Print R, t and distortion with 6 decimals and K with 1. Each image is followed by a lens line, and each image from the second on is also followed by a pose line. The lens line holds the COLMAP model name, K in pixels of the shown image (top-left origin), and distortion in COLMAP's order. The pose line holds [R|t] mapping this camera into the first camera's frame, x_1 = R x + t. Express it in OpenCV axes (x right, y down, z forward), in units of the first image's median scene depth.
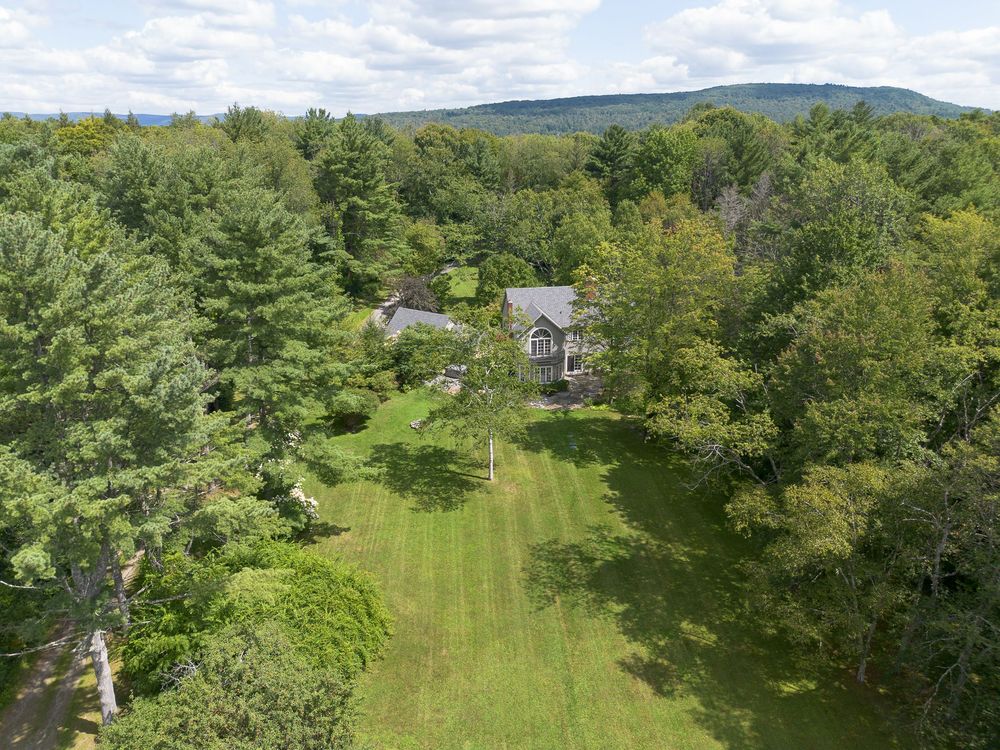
lens RADIAL K [[706.0, 0, 500.4], [0, 706.0, 385.6], [0, 0, 1]] dist [0.061804, -0.046907]
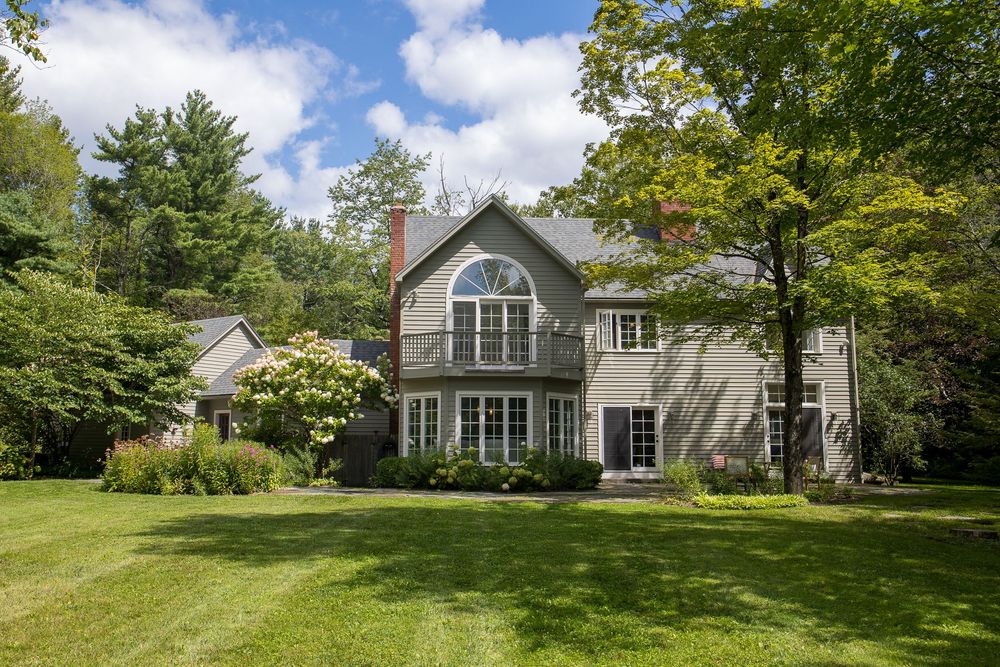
lens RADIAL K [[922.7, 0, 469.6], [0, 922.7, 313.7], [0, 0, 1]] dist [-0.040957, 0.000000]
pose [[0.992965, -0.003826, -0.118343, 0.085598], [-0.053241, 0.878310, -0.475117, 0.097736], [0.105759, 0.478075, 0.871928, 0.664229]]
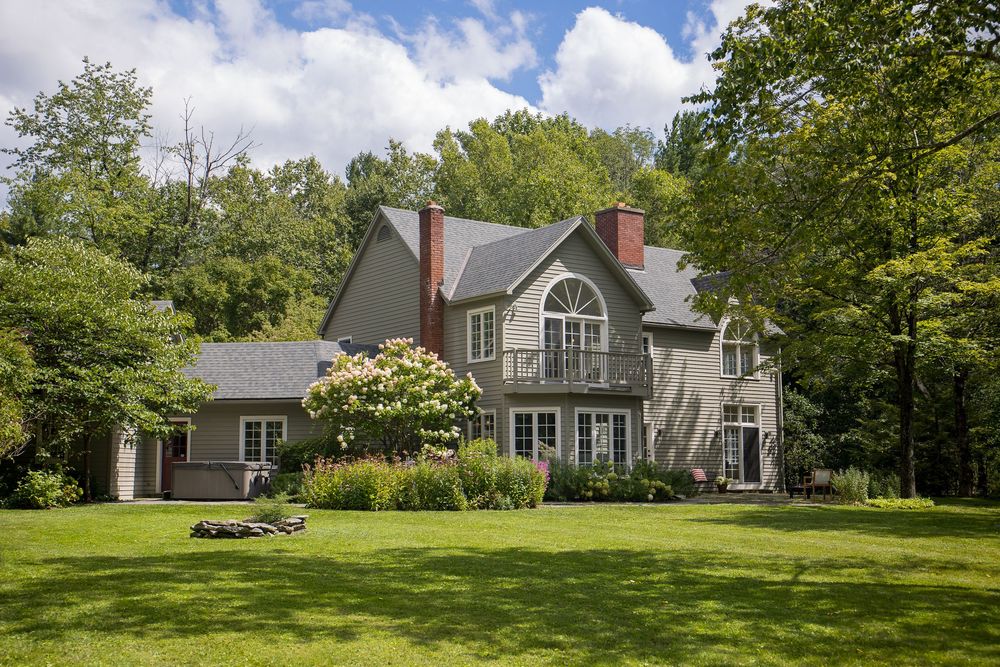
lens RADIAL K [[1196.7, 0, 504.8], [0, 1196.7, 336.5], [0, 0, 1]] dist [0.037517, 0.000000]
pose [[0.892091, 0.058106, 0.448104, -0.162125], [0.148459, 0.898953, -0.412121, 0.119191], [-0.426771, 0.434174, 0.793322, 0.616238]]
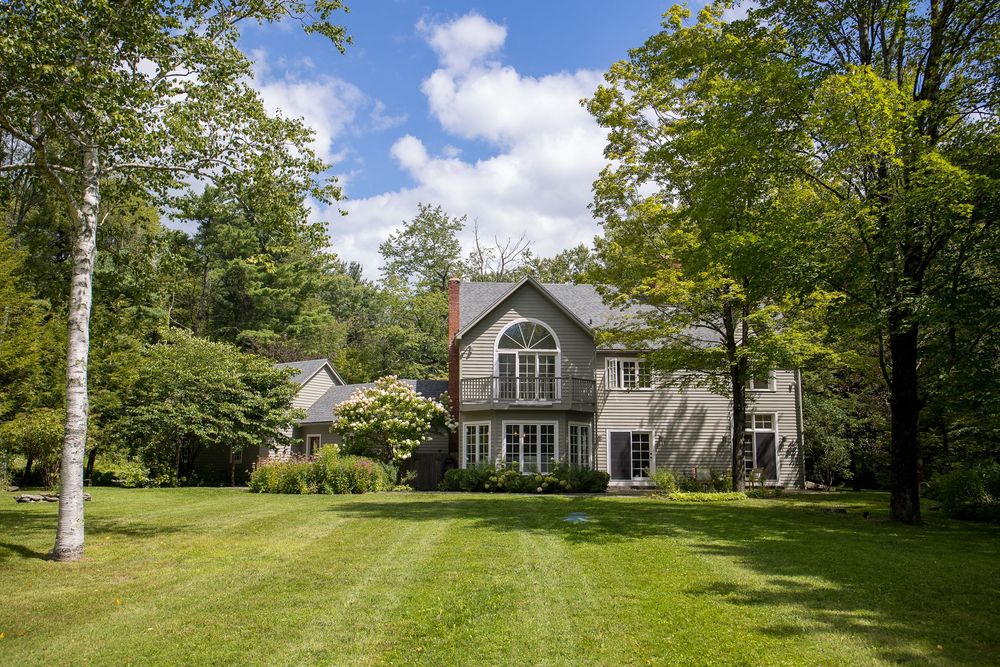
lens RADIAL K [[881.9, 0, 504.7], [0, 881.9, 339.7], [0, 0, 1]] dist [-0.036706, -0.010276]
pose [[0.995048, -0.002673, -0.099362, 0.085719], [-0.045288, 0.877658, -0.477143, 0.133391], [0.088482, 0.479280, 0.873190, 0.577046]]
